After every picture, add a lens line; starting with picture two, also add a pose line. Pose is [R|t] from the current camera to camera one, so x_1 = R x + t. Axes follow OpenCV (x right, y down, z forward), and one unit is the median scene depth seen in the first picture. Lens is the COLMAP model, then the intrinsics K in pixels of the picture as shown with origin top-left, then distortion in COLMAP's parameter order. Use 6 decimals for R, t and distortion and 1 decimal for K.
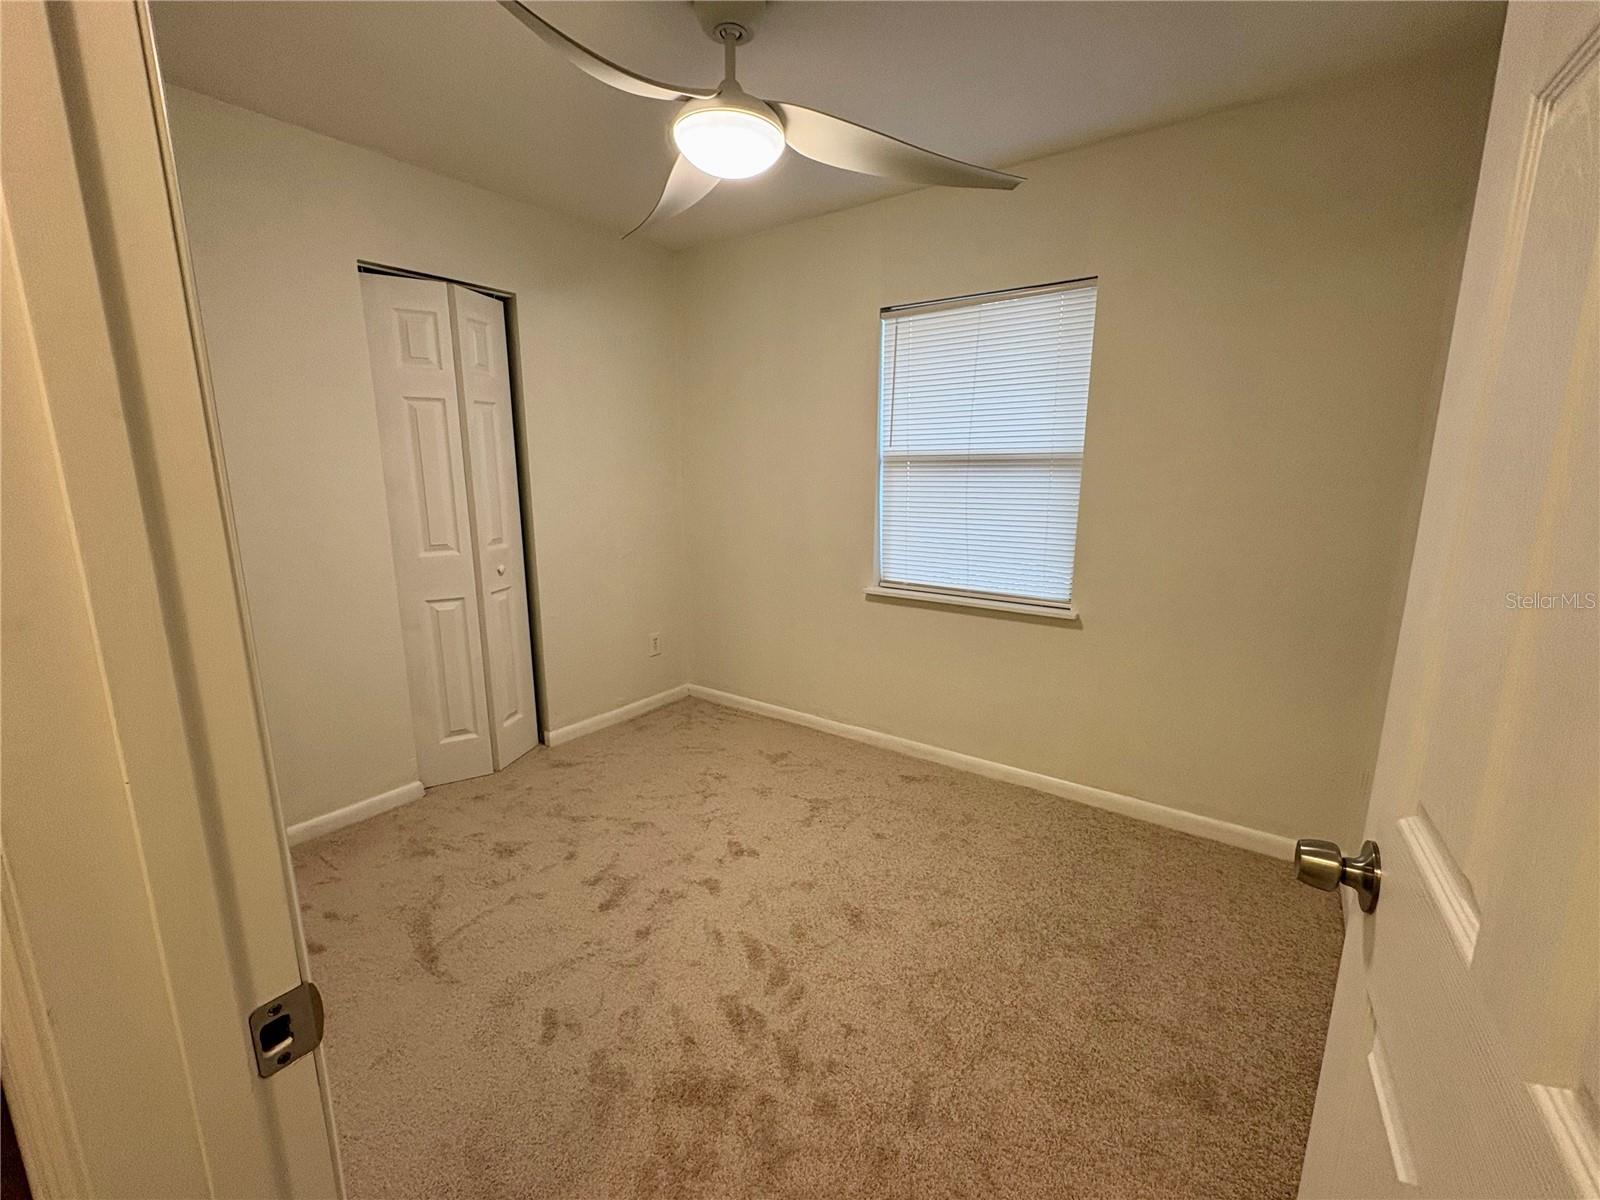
lens RADIAL K [[688.4, 0, 787.5], [0, 688.4, 599.0], [0, 0, 1]] dist [-0.002220, -0.000211]
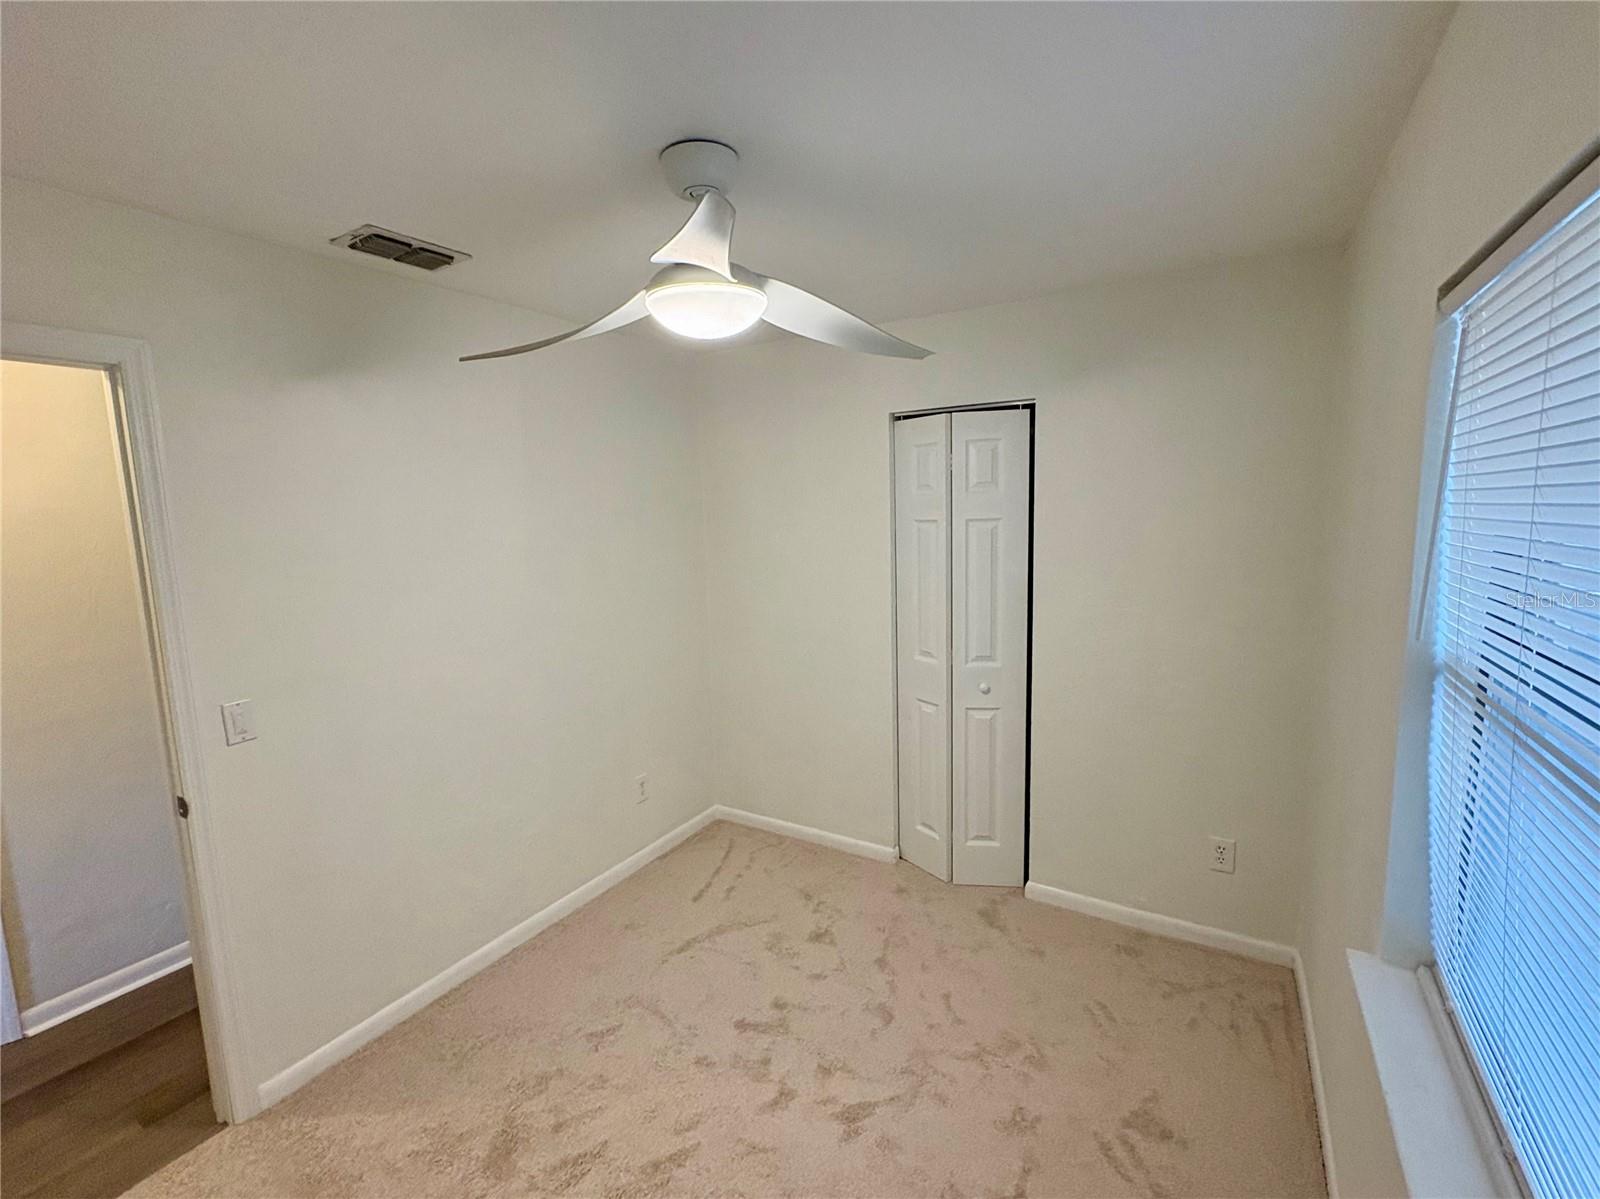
lens RADIAL K [[688.4, 0, 787.5], [0, 688.4, 598.5], [0, 0, 1]] dist [-0.002220, -0.000211]
pose [[0.083797, 0.119633, -0.989276, 0.529969], [-0.167704, 0.980300, 0.104342, -0.233707], [0.982270, 0.157162, 0.102209, 0.652252]]
